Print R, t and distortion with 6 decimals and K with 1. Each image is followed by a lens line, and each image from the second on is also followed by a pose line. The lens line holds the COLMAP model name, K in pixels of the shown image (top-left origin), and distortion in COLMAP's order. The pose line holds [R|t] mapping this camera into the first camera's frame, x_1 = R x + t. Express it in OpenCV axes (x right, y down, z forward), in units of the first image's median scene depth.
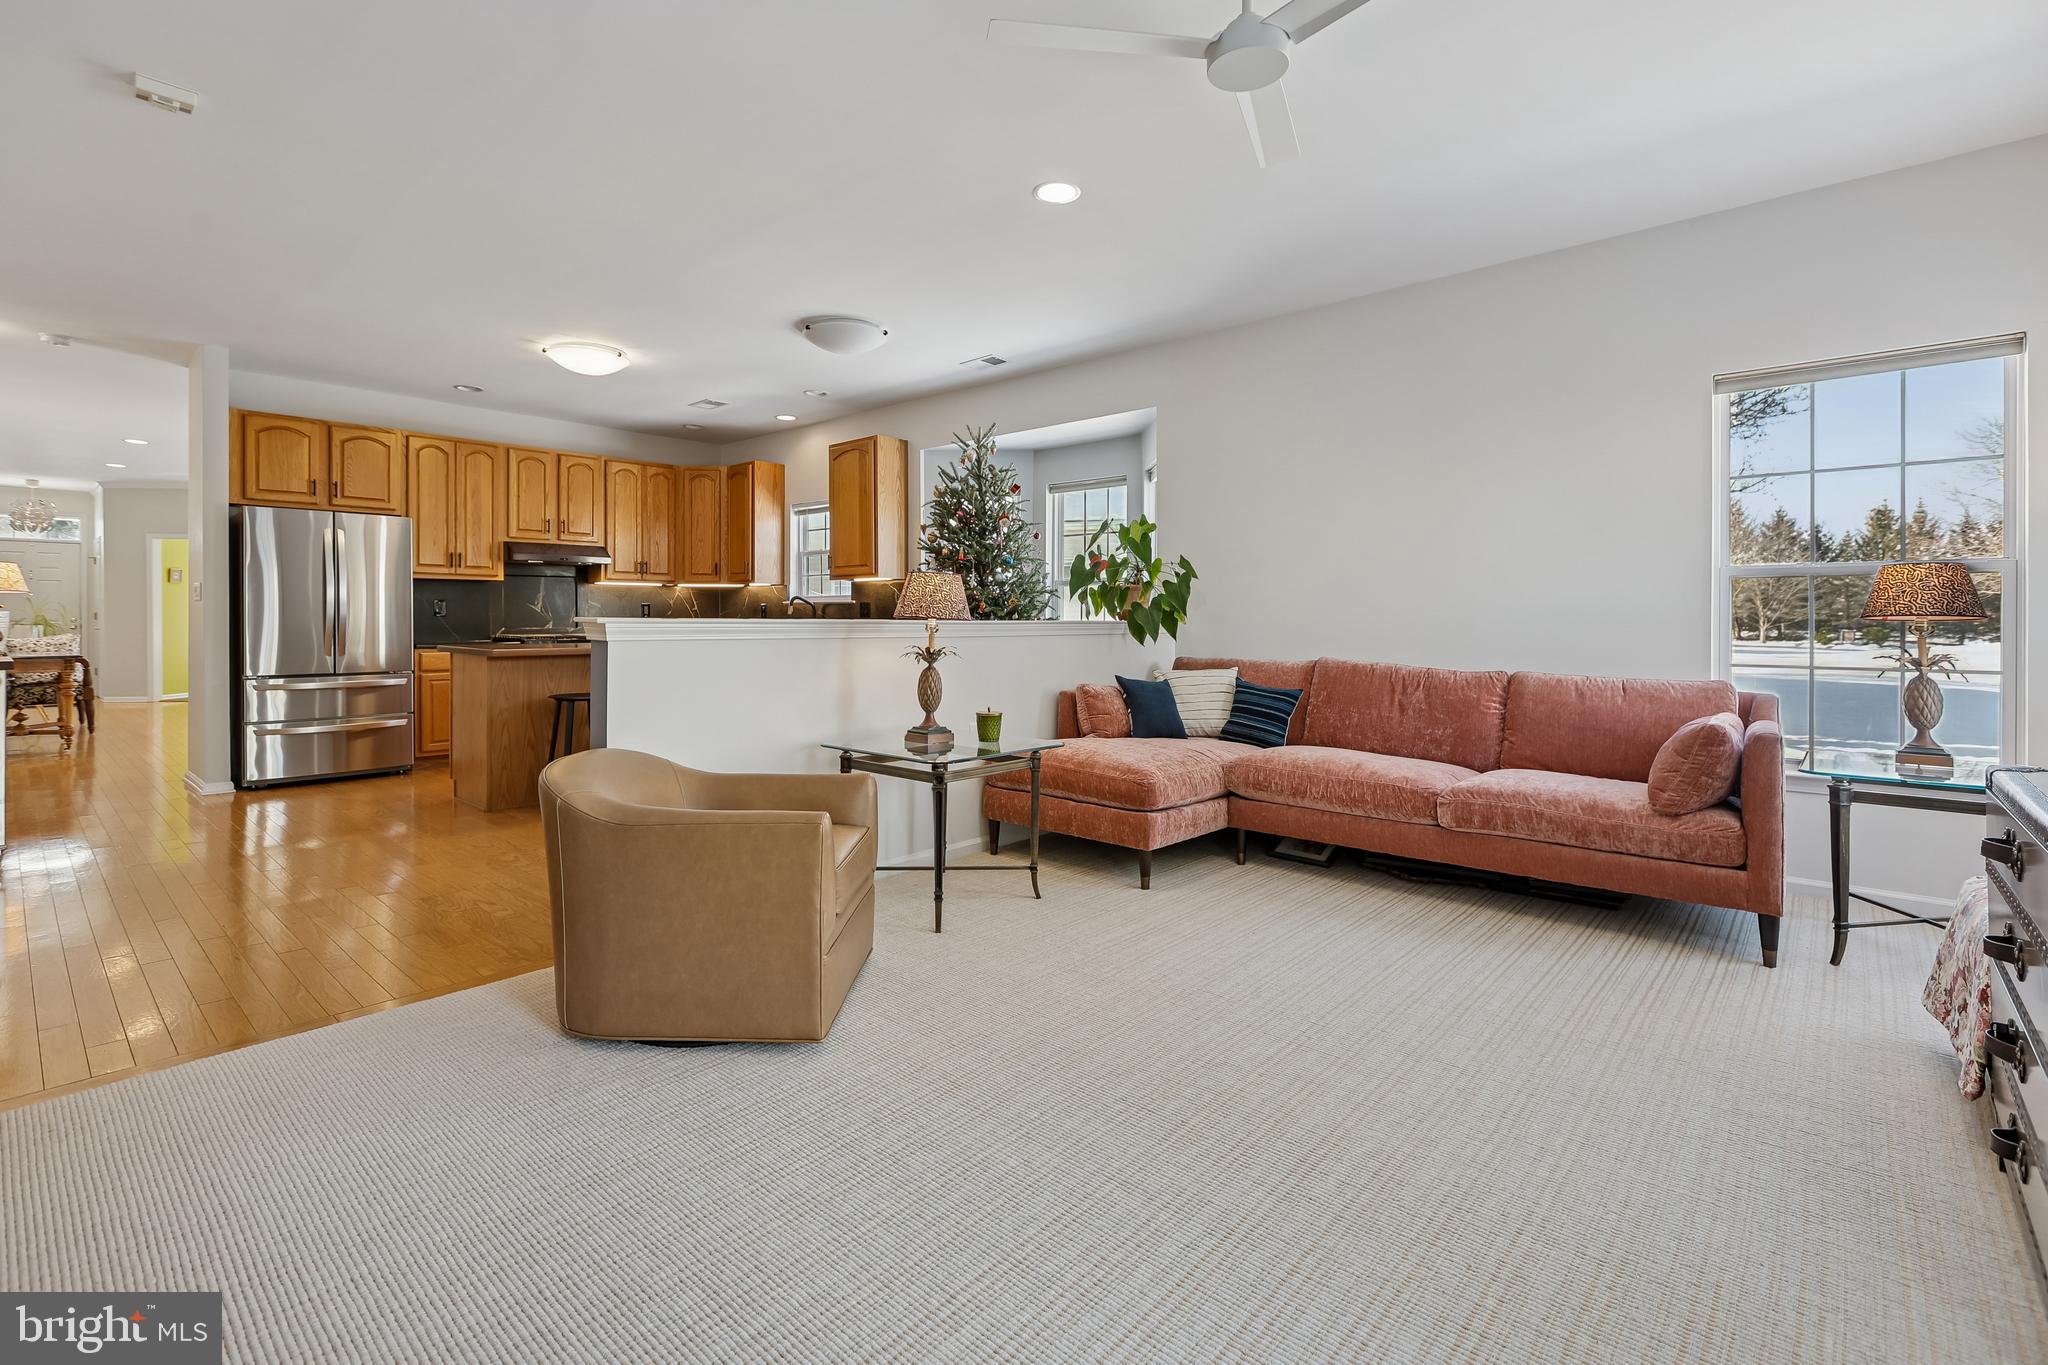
lens RADIAL K [[920.5, 0, 1009.7], [0, 920.5, 632.0], [0, 0, 1]] dist [0.002344, 0.000094]
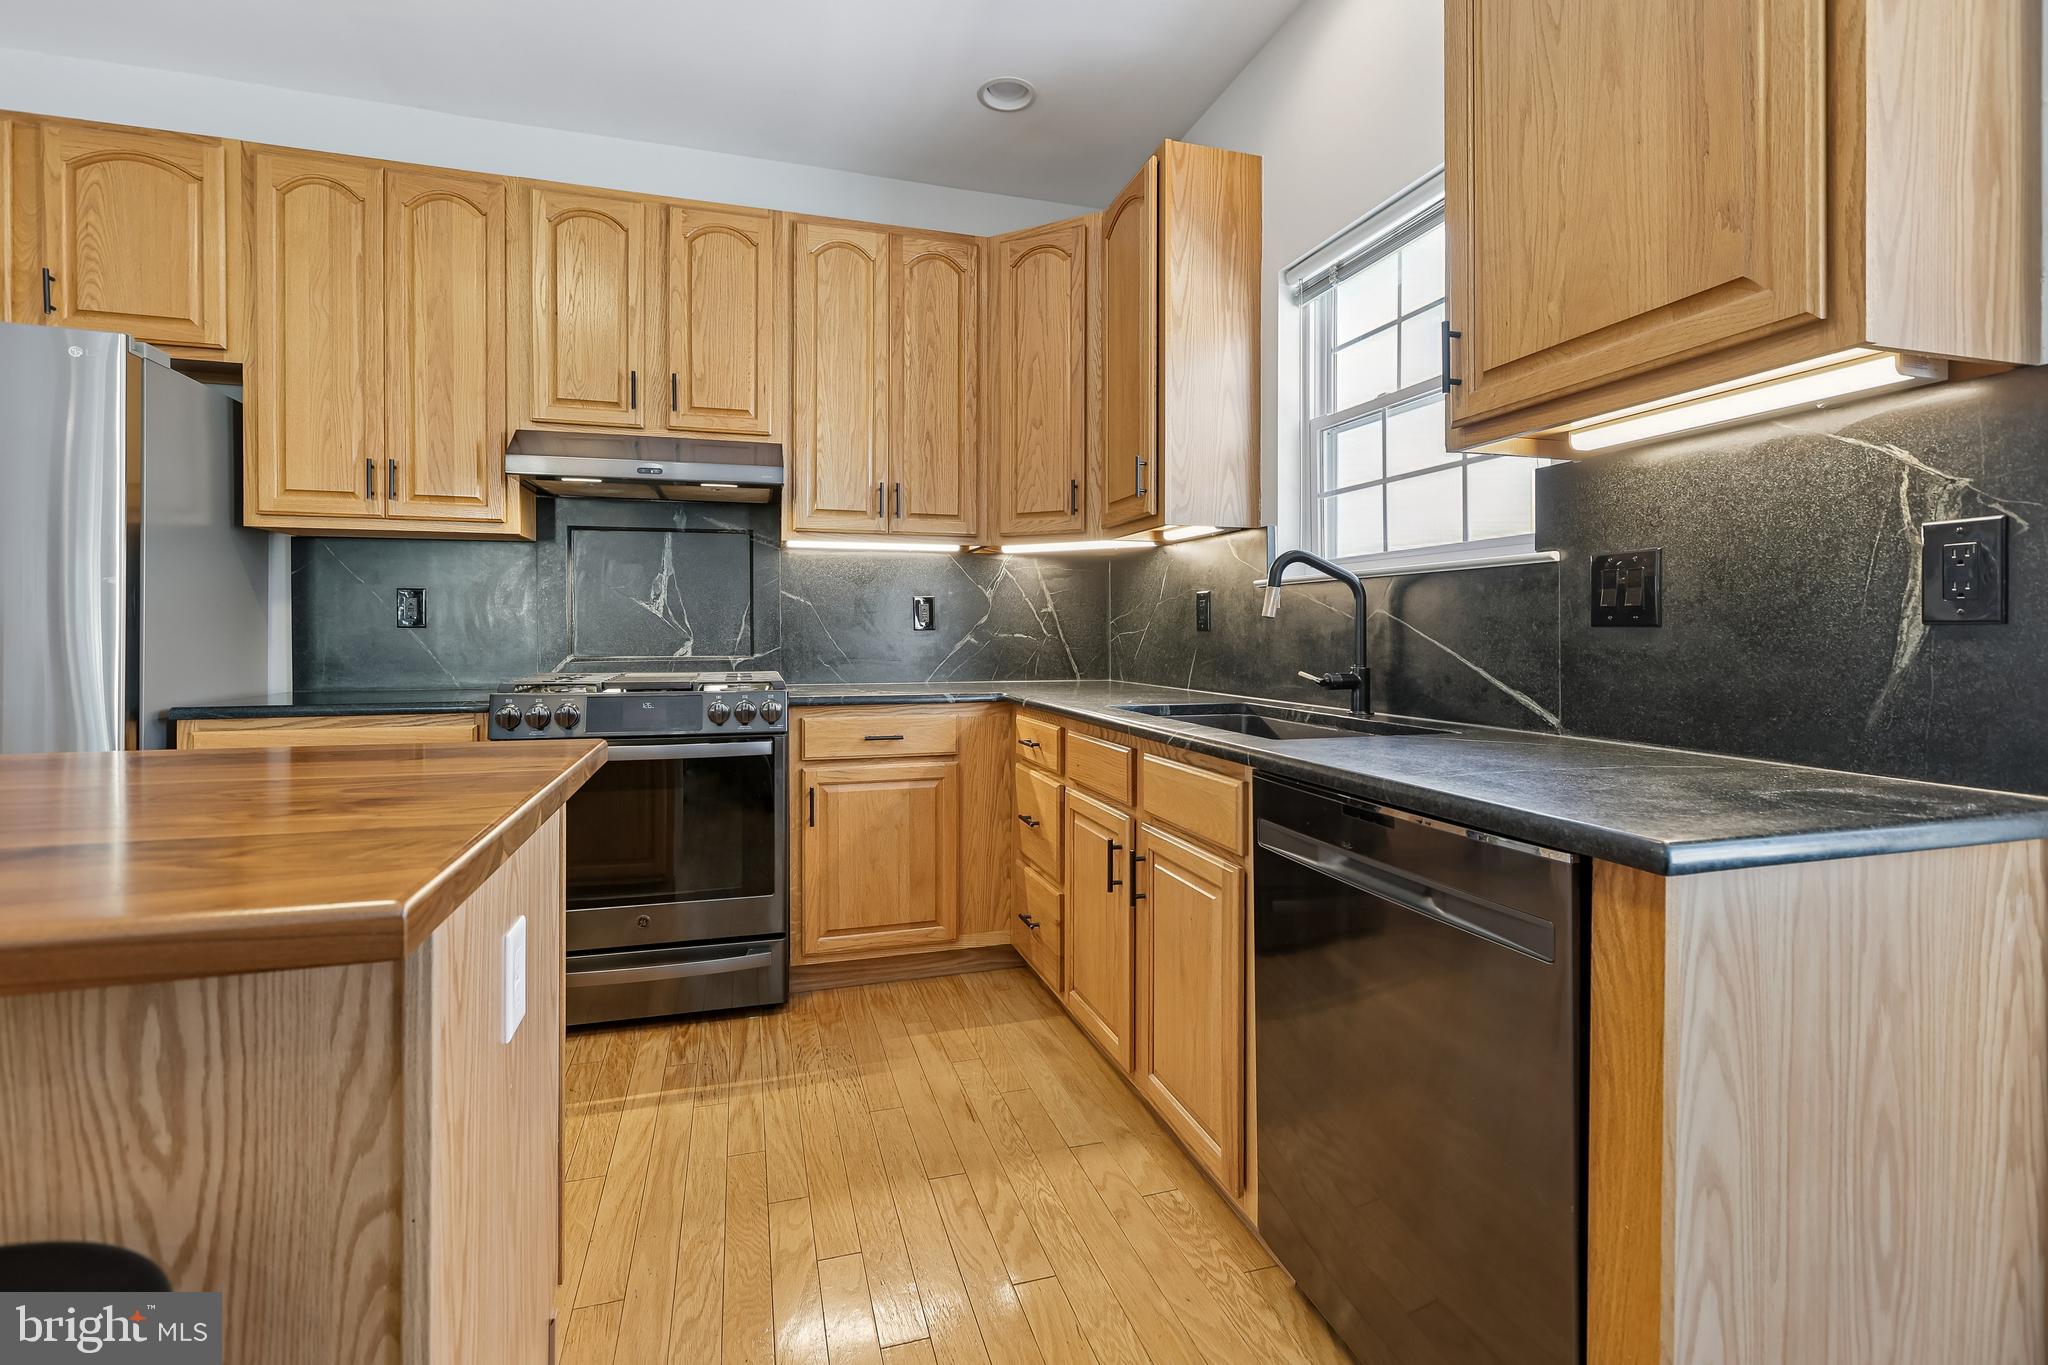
lens RADIAL K [[916.7, 0, 1022.9], [0, 916.7, 632.7], [0, 0, 1]] dist [0.000476, 0.000344]
pose [[0.861398, -0.001790, -0.507927, -0.173457], [-0.006318, 0.999879, -0.014238, -0.010915], [0.507891, 0.015474, 0.861282, 0.771116]]
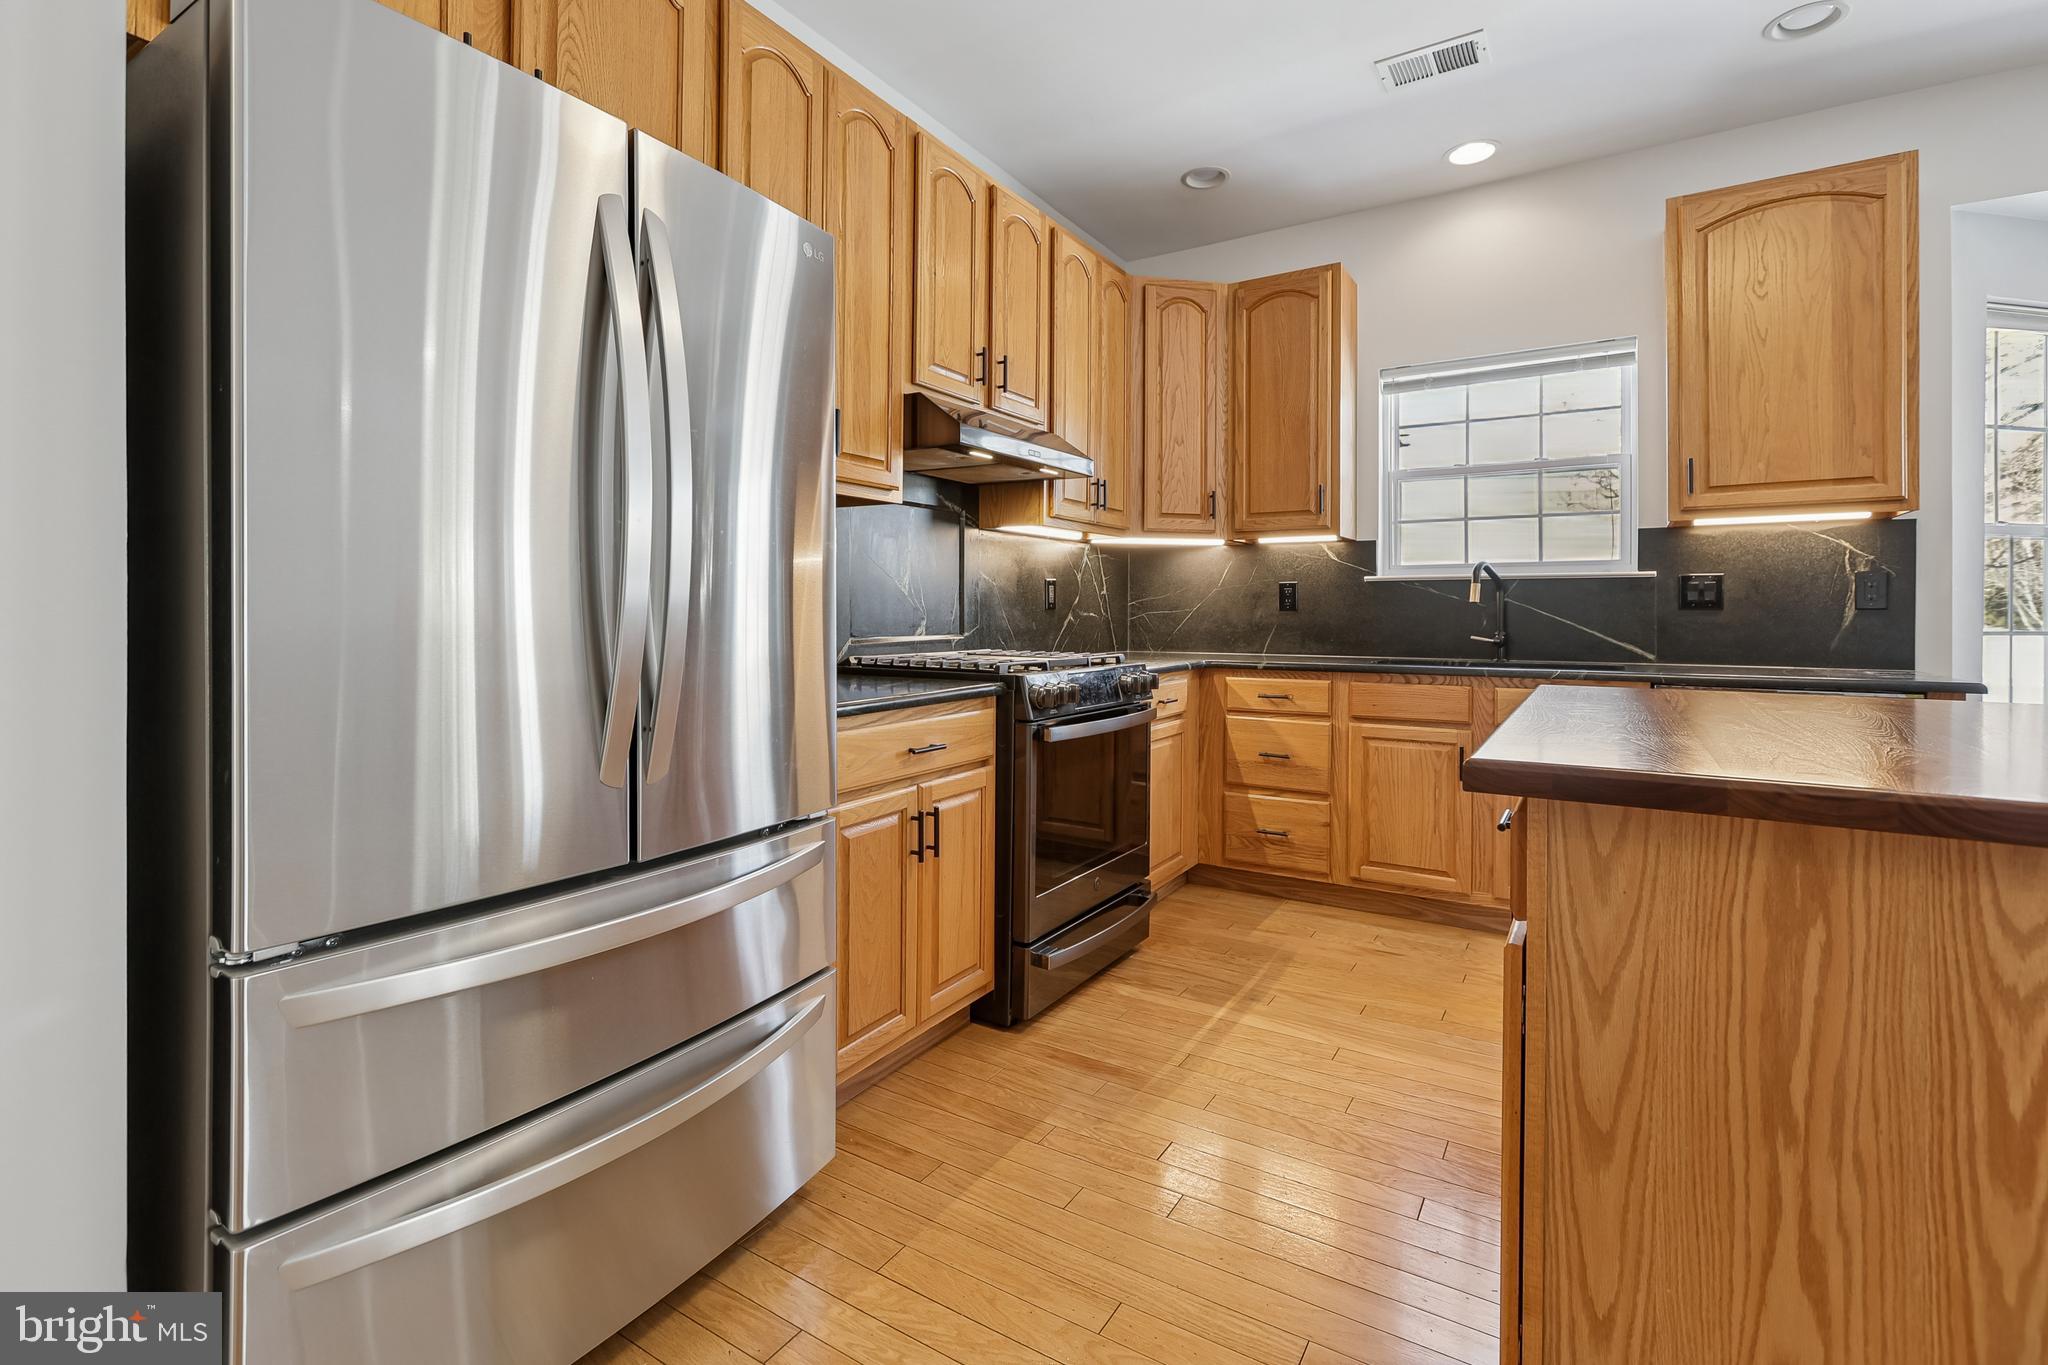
lens RADIAL K [[936.7, 0, 1010.8], [0, 936.7, 616.4], [0, 0, 1]] dist [-0.000039, 0.000871]
pose [[0.984978, -0.001477, 0.172673, -0.565612], [0.003532, 0.999927, -0.011595, -0.008803], [-0.172643, 0.012031, 0.984911, 0.634142]]
